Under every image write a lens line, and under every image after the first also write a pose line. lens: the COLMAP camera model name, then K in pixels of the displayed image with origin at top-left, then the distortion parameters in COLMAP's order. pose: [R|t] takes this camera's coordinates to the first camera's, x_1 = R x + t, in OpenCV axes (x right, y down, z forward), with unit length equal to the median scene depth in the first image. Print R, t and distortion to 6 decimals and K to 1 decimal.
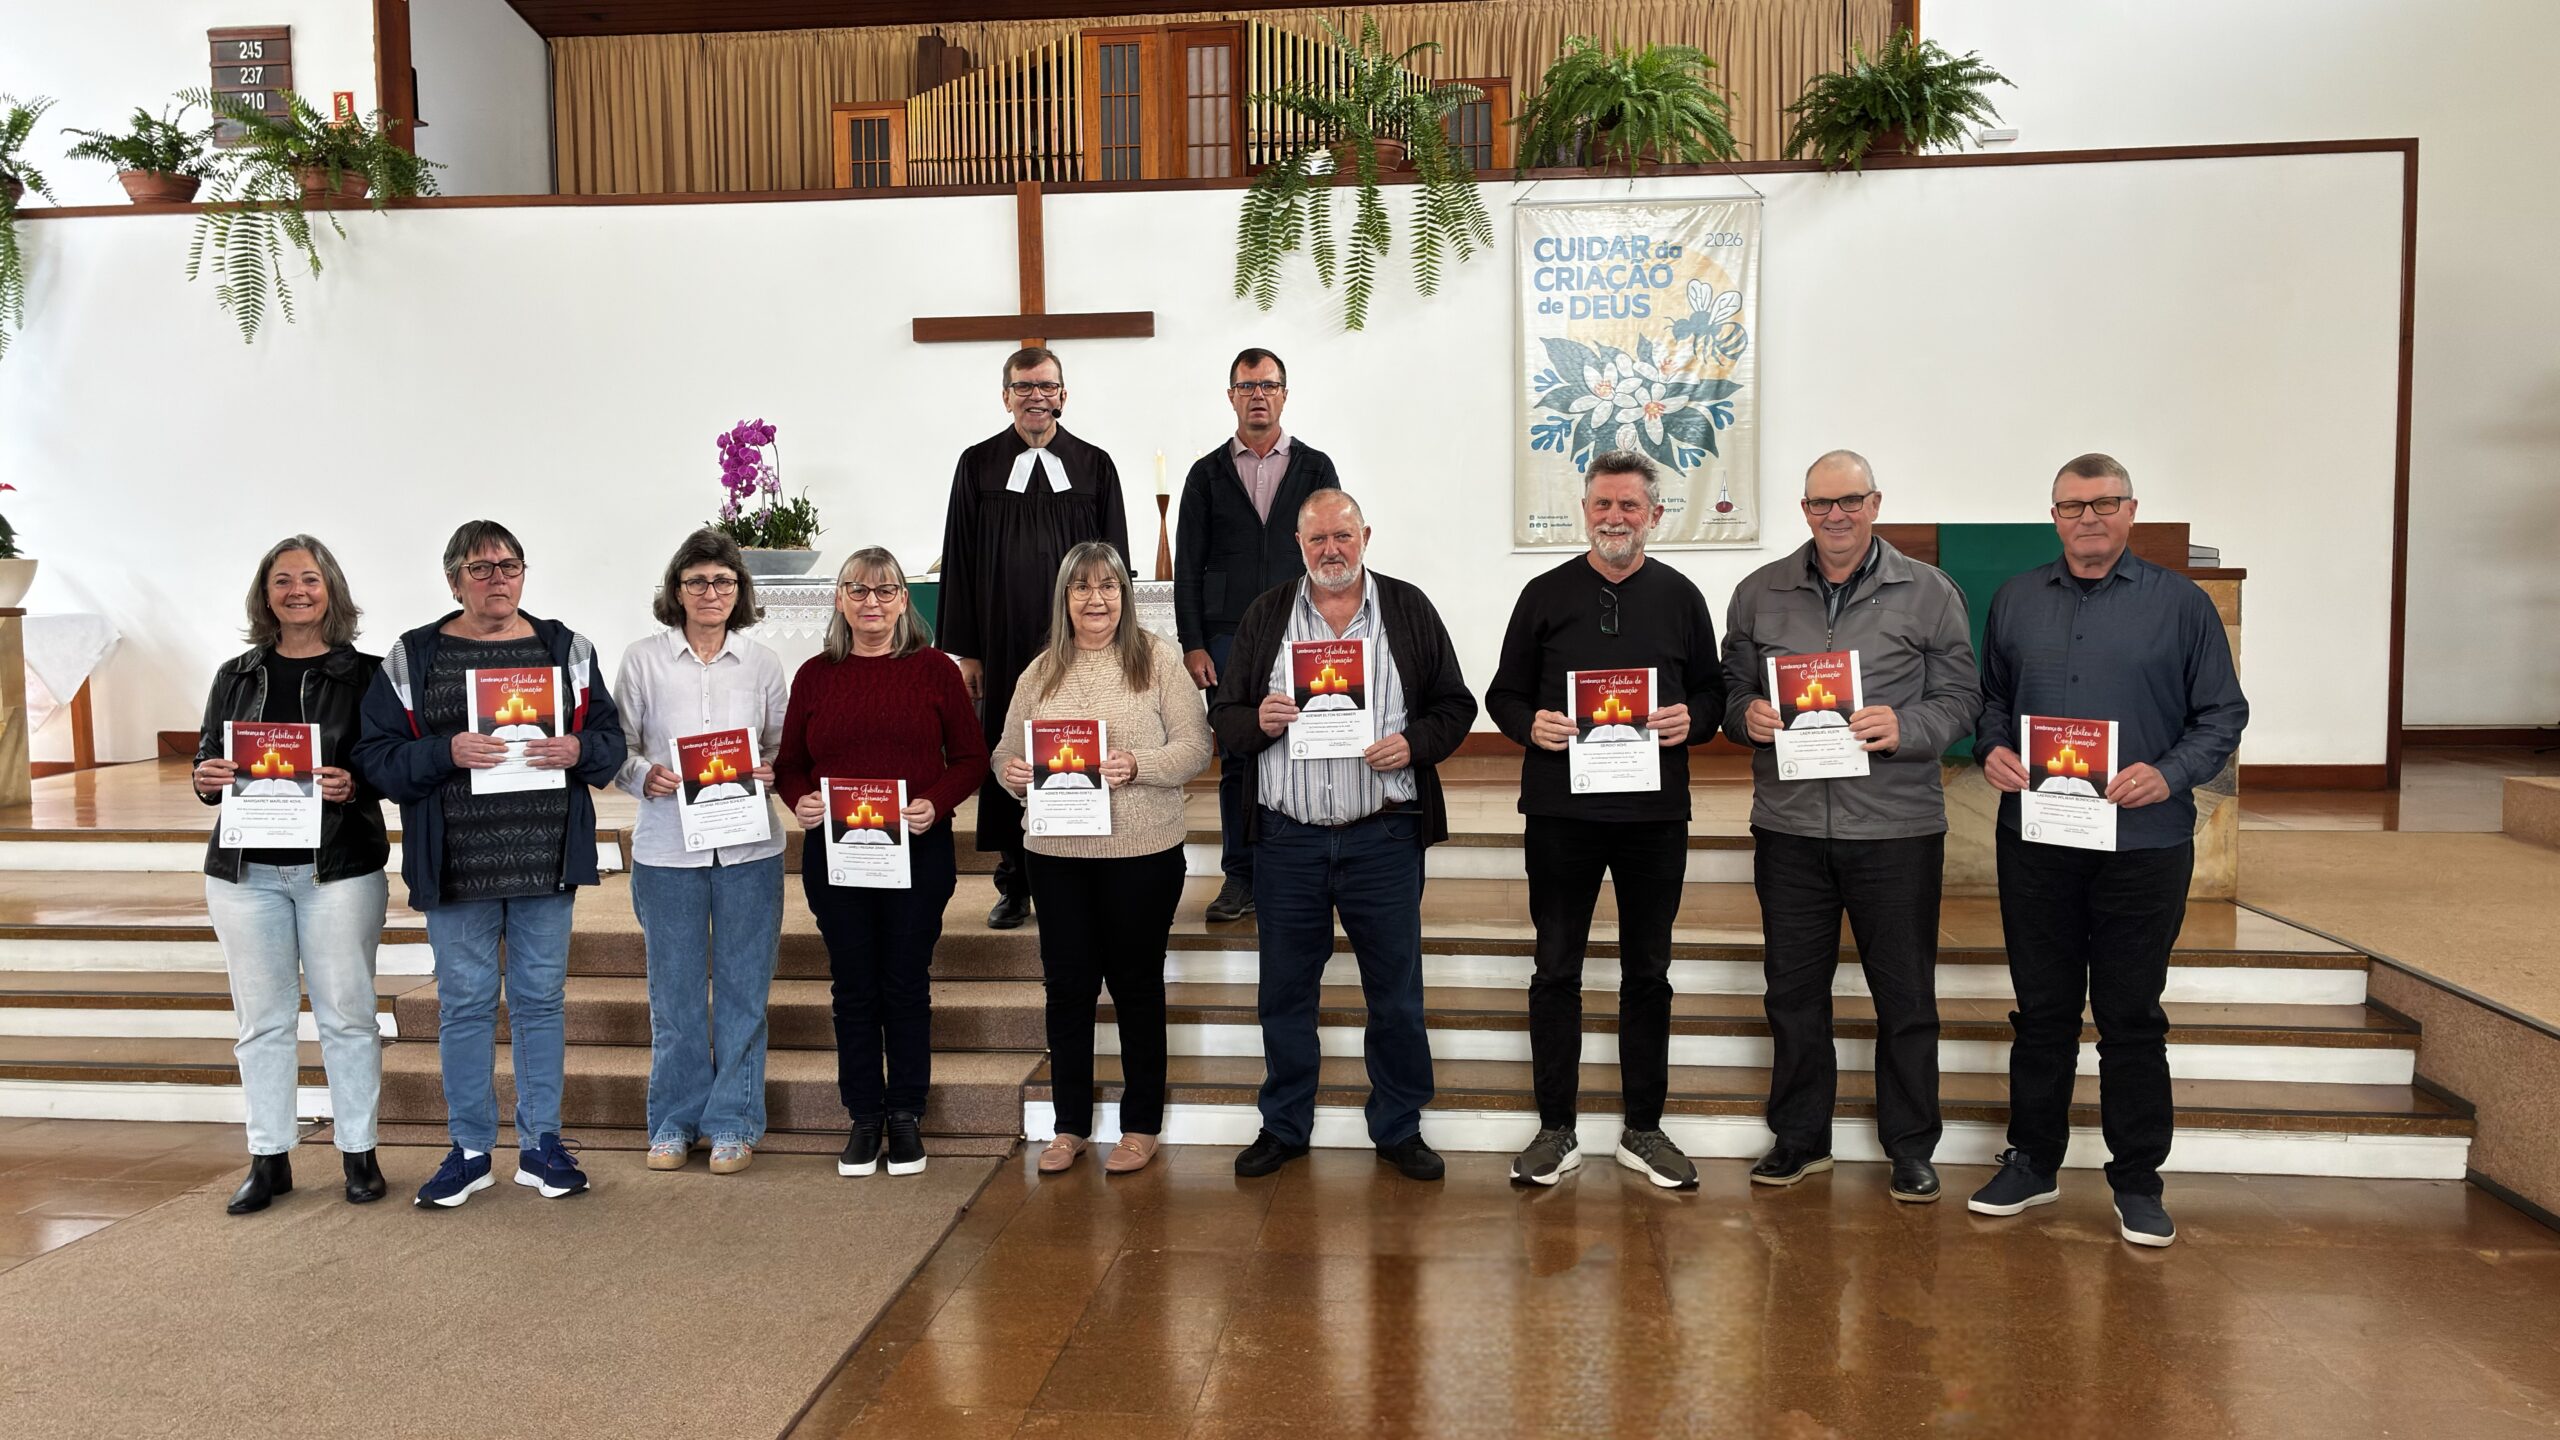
lens RADIAL K [[2042.0, 0, 1261.4], [0, 2042.0, 702.0], [0, 0, 1]] dist [0.009127, -0.003348]
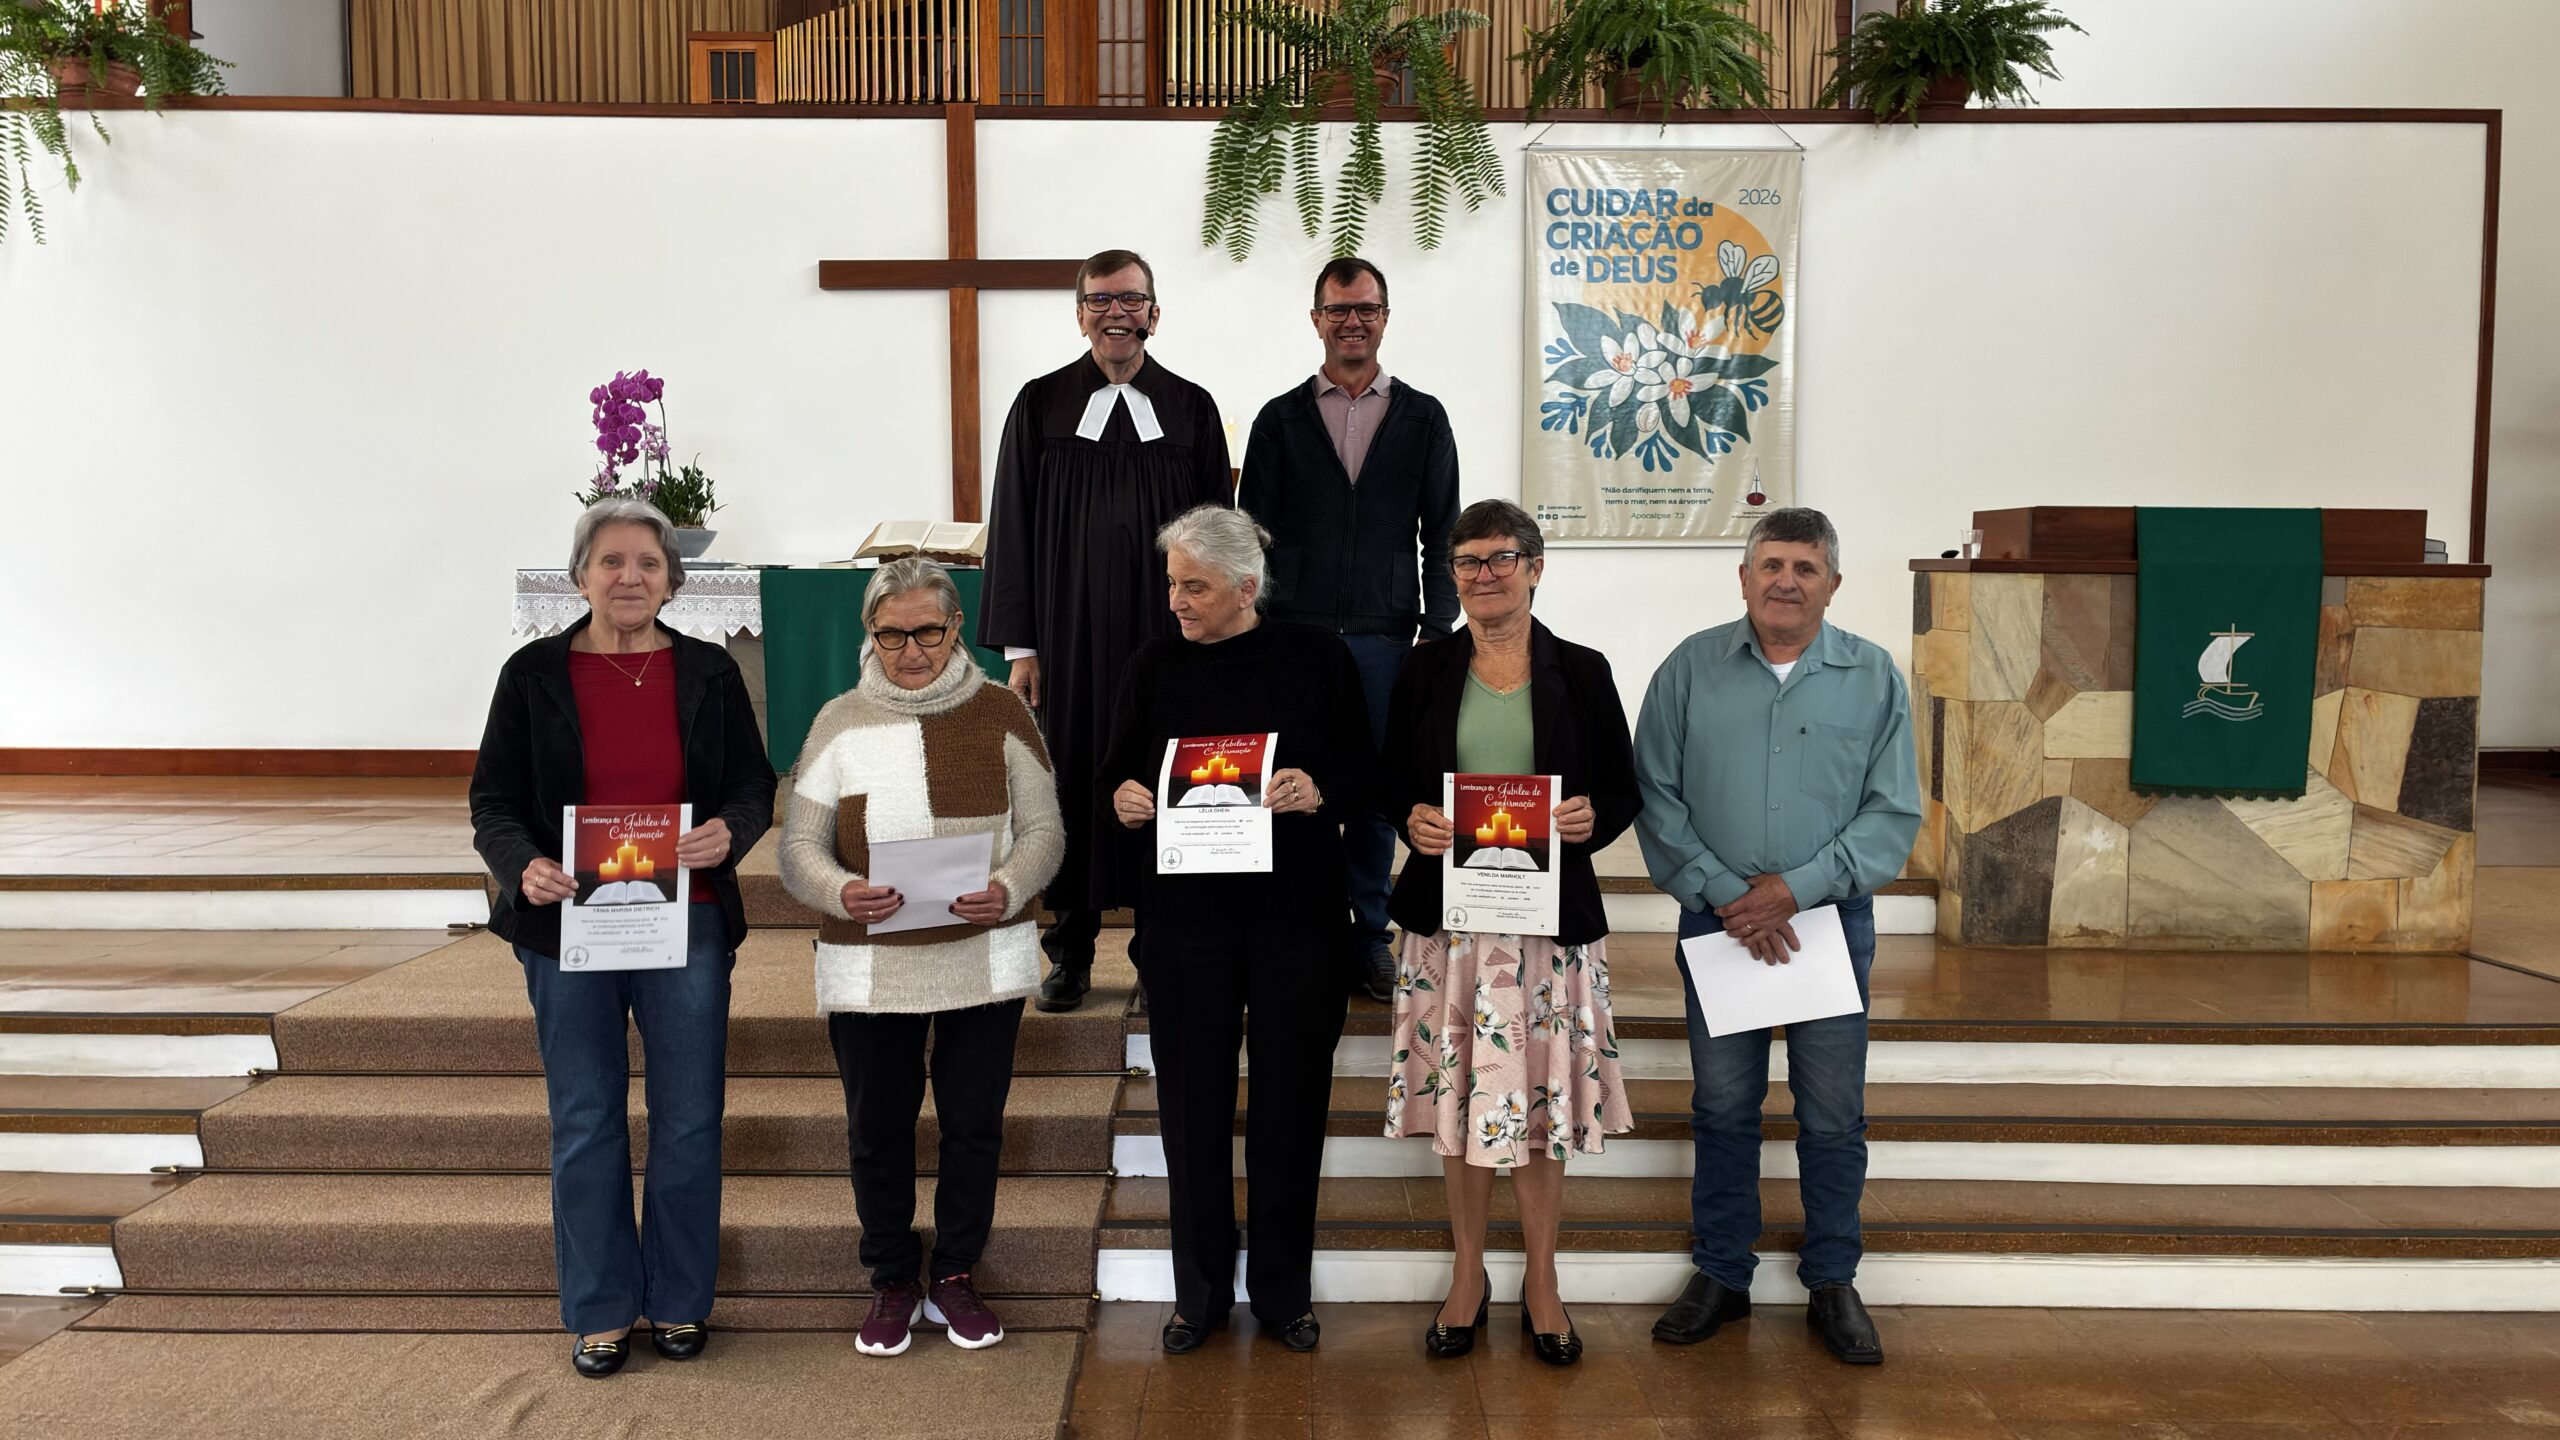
lens RADIAL K [[2040.5, 0, 1280.0], [0, 2040.5, 720.0], [0, 0, 1]] dist [0.004713, -0.001953]
pose [[0.993981, 0.005953, 0.109392, -0.074829], [-0.006114, 0.999981, 0.001136, 0.000633], [-0.109384, -0.001799, 0.993998, 0.141973]]
